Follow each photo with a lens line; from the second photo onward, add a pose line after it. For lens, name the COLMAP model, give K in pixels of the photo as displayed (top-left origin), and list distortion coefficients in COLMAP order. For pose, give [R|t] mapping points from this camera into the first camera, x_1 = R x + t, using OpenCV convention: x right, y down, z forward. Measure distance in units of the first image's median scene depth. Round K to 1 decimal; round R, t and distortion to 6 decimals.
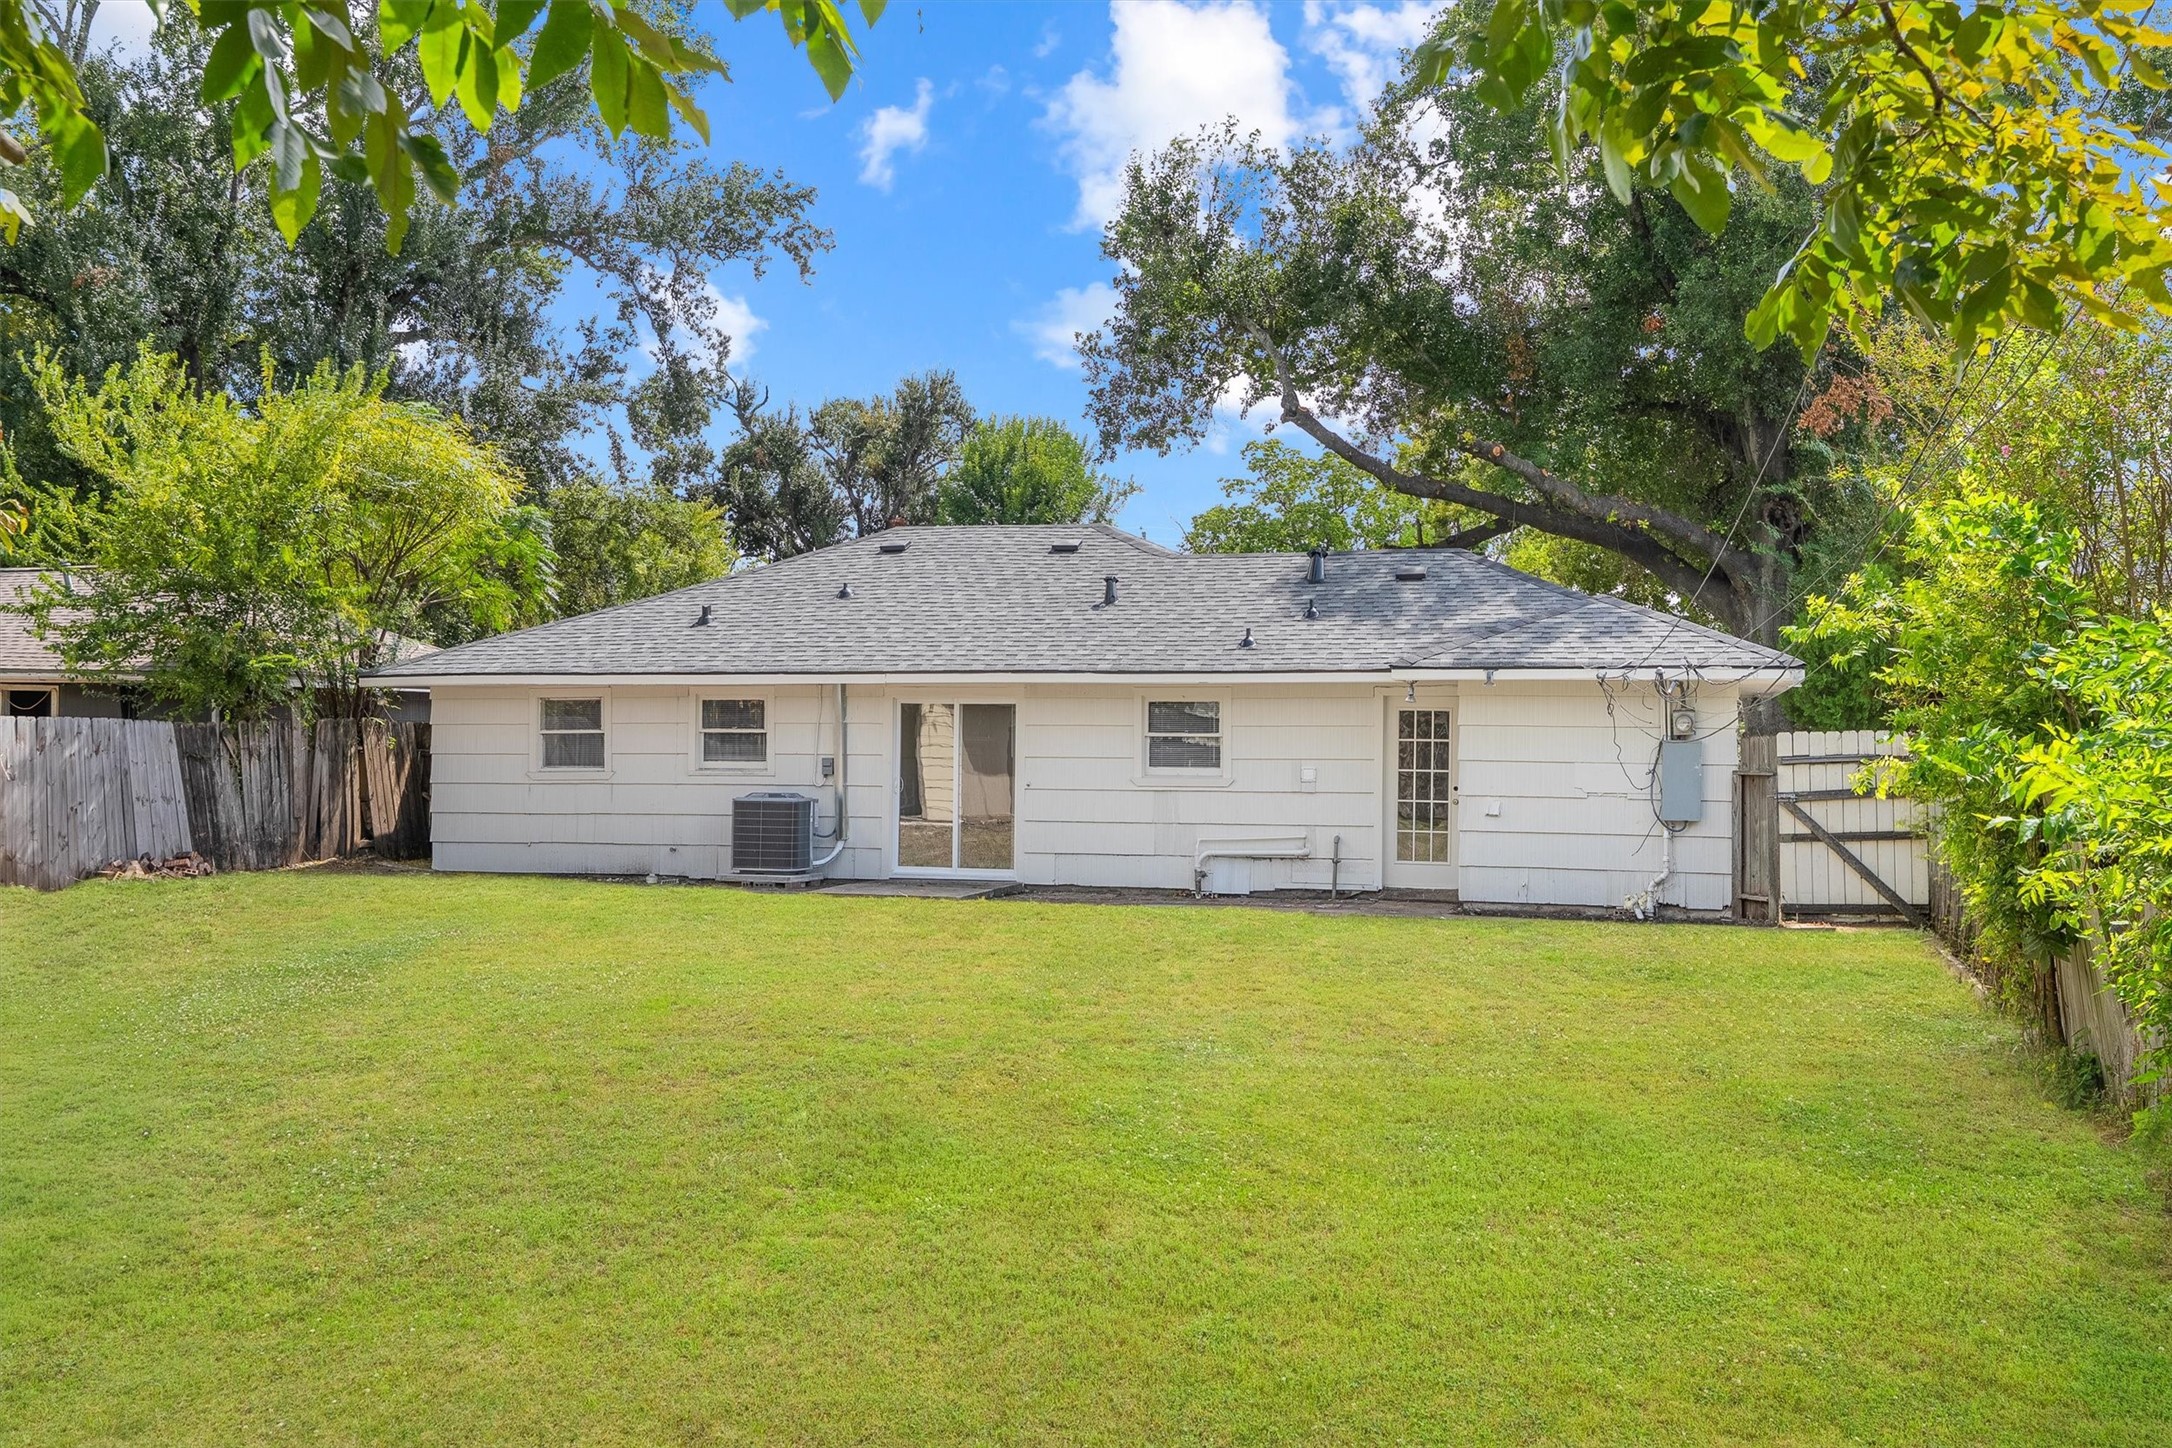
lens RADIAL K [[2141.9, 0, 1104.5], [0, 2141.9, 727.0], [0, 0, 1]] dist [0.004871, 0.000000]
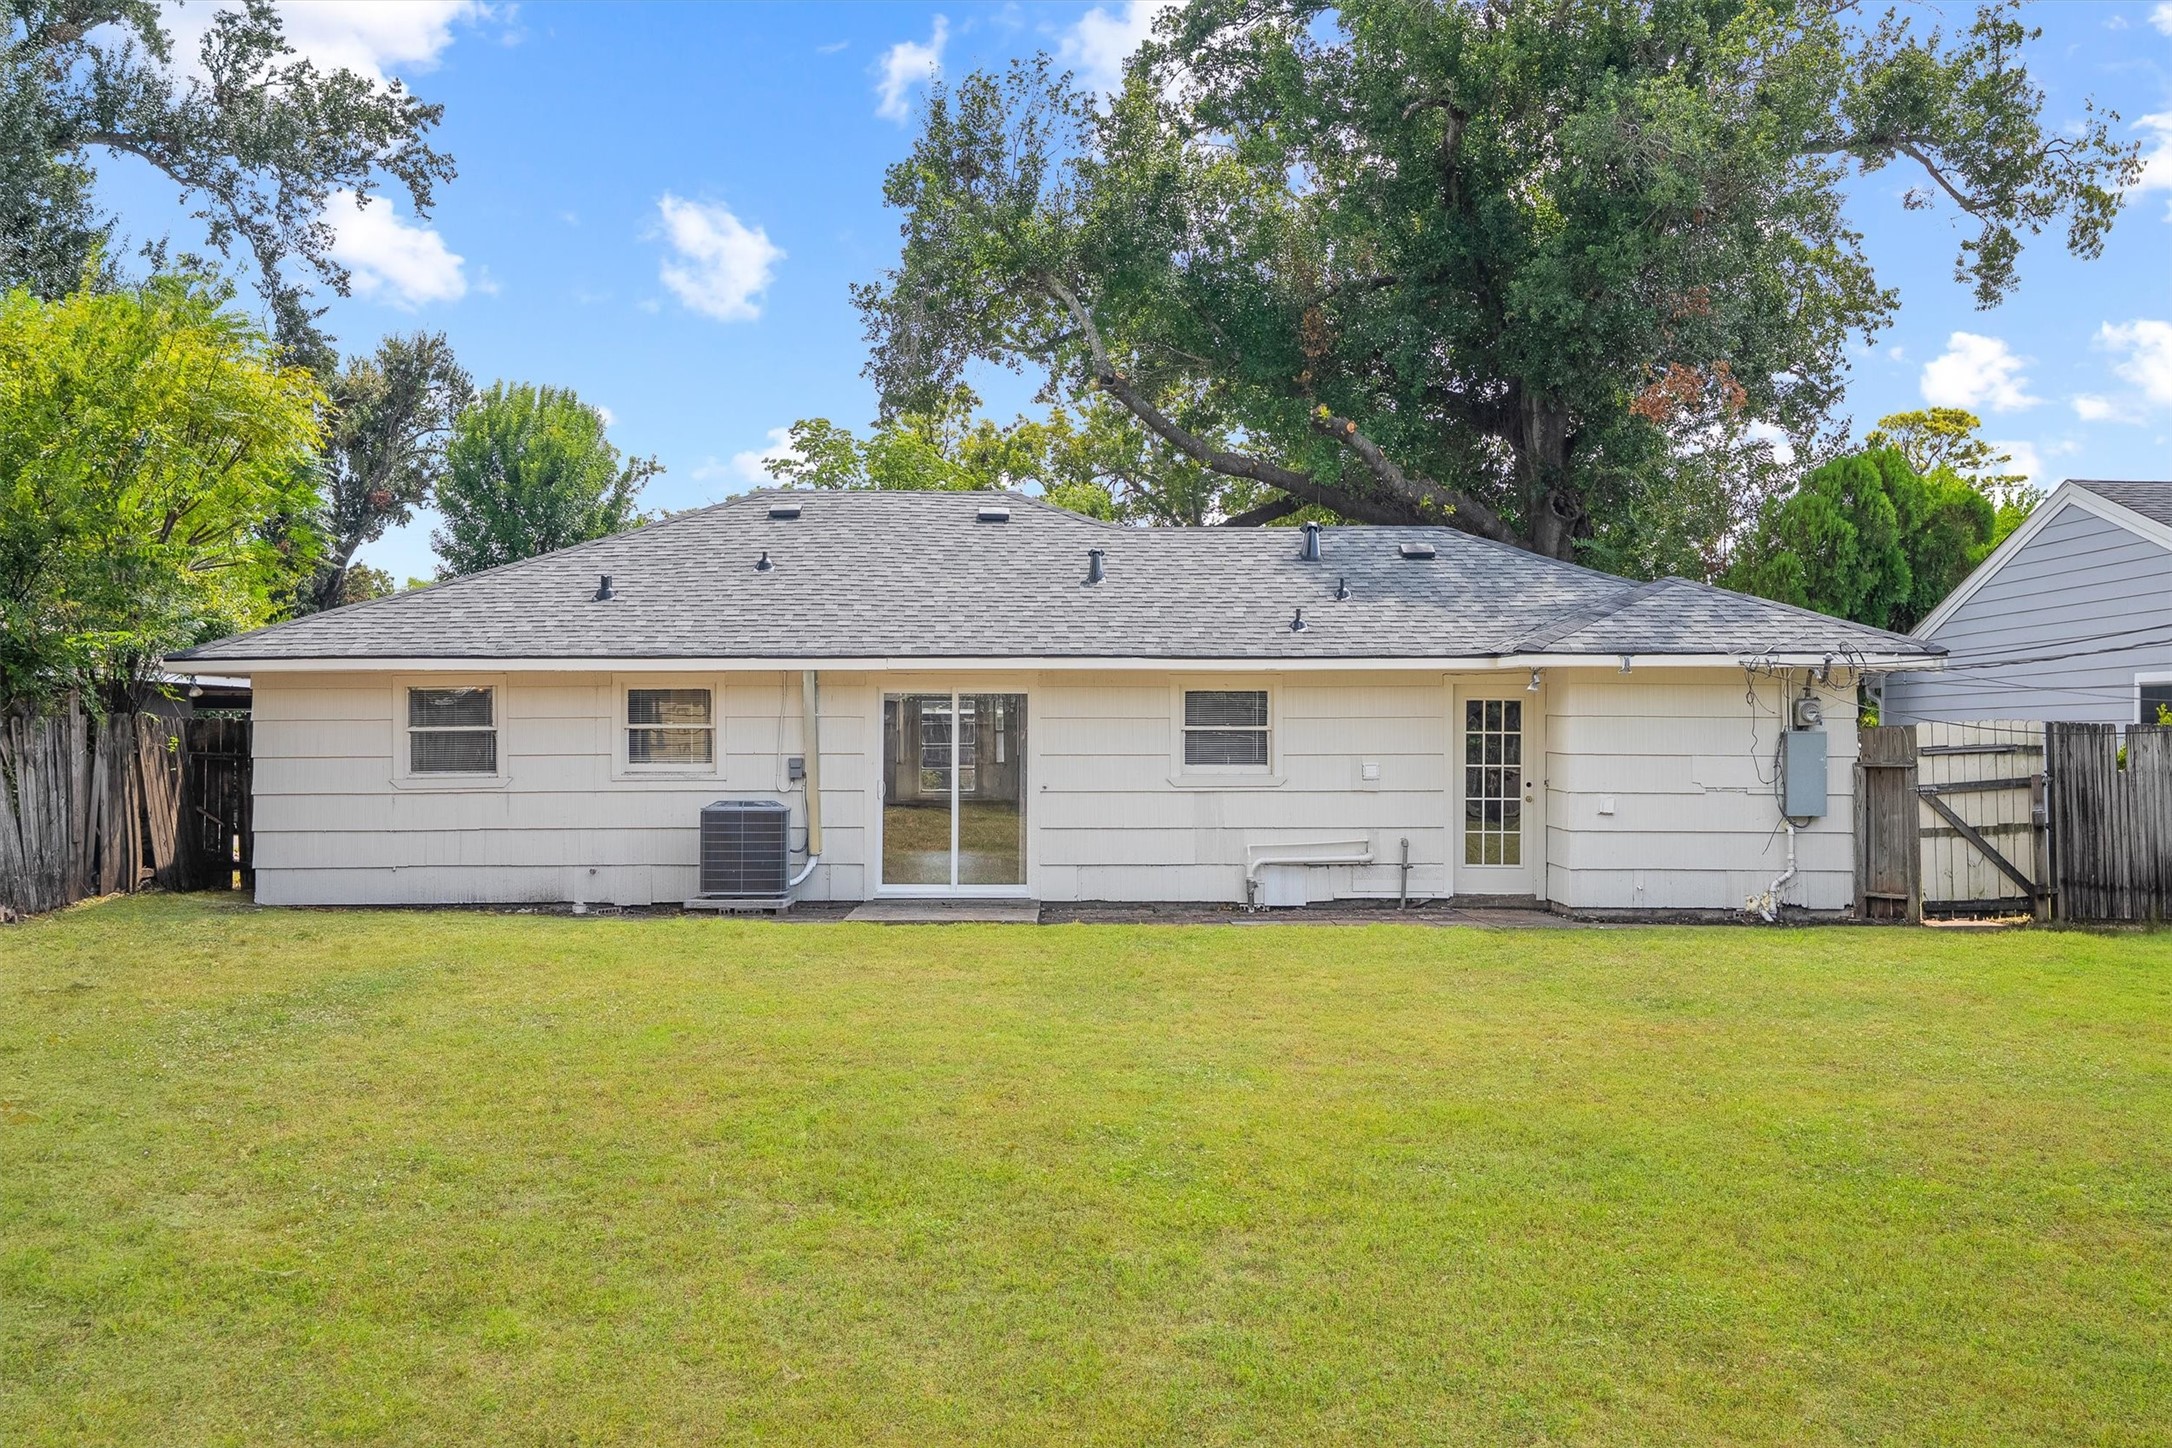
lens RADIAL K [[2141.9, 0, 1086.9], [0, 2141.9, 720.0], [0, 0, 1]] dist [0.004871, 0.000000]
pose [[0.956908, -0.004549, 0.290356, -0.263633], [0.004550, 0.999989, 0.000674, -0.000645], [-0.290356, 0.000676, 0.956919, 0.160939]]
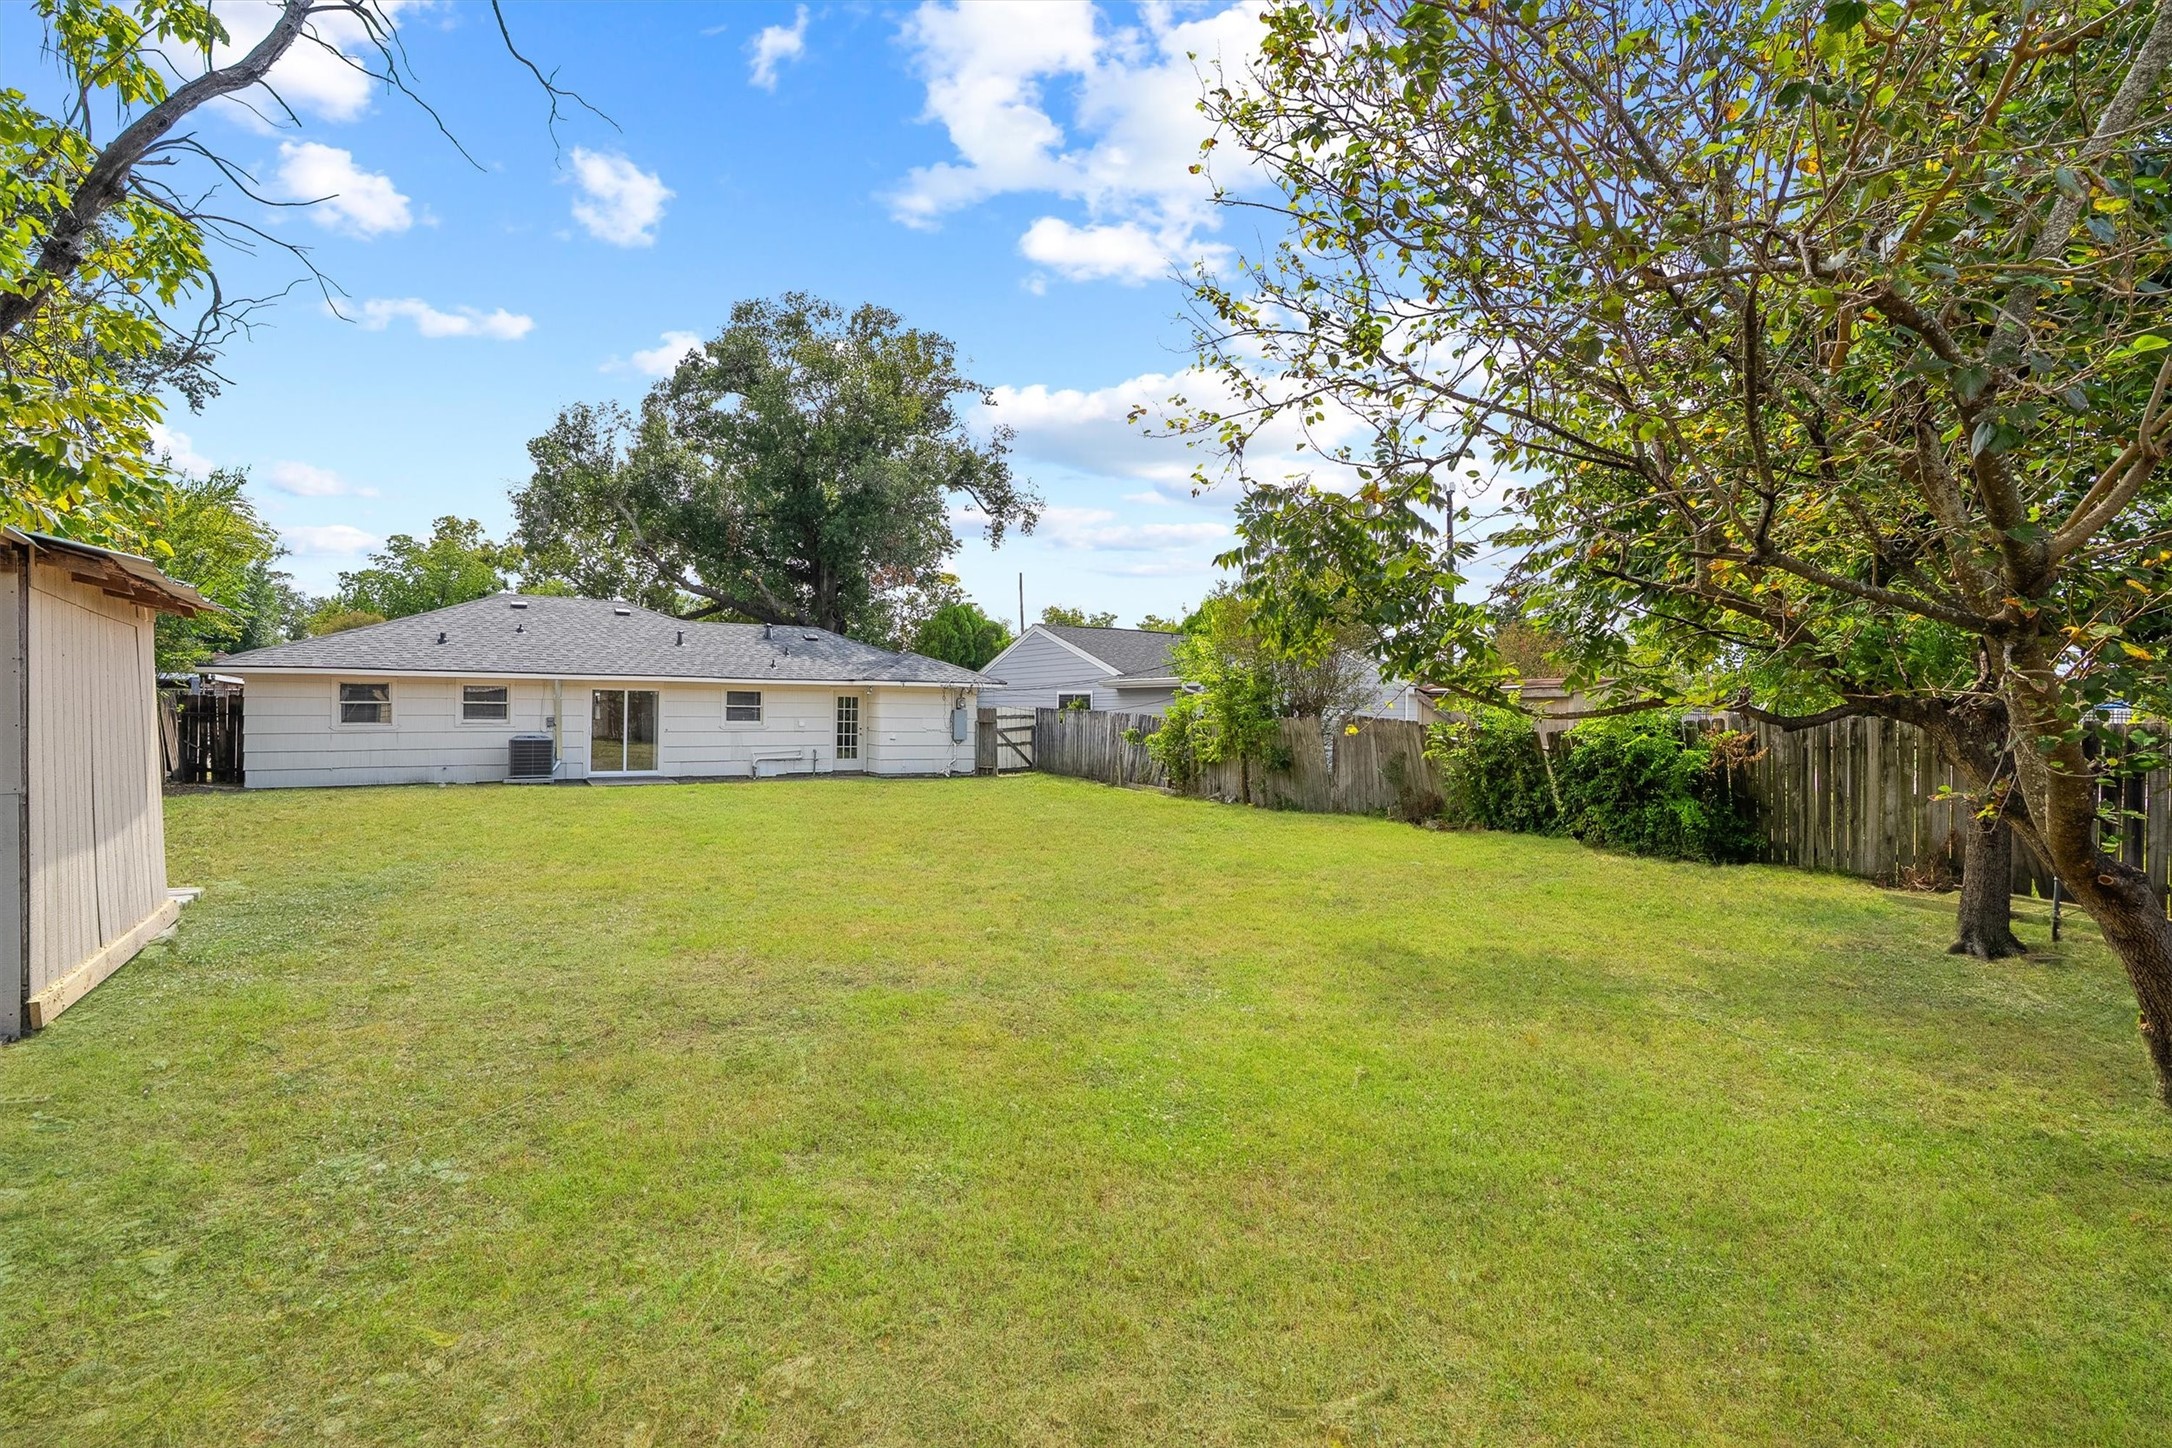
lens RADIAL K [[982.6, 0, 1088.0], [0, 982.6, 714.6], [0, 0, 1]] dist [-0.000894, 0.002136]
pose [[0.672356, -0.003134, 0.740221, -0.458404], [-0.011334, 0.999830, 0.014528, -0.006341], [-0.740141, -0.018158, 0.672206, 0.044806]]
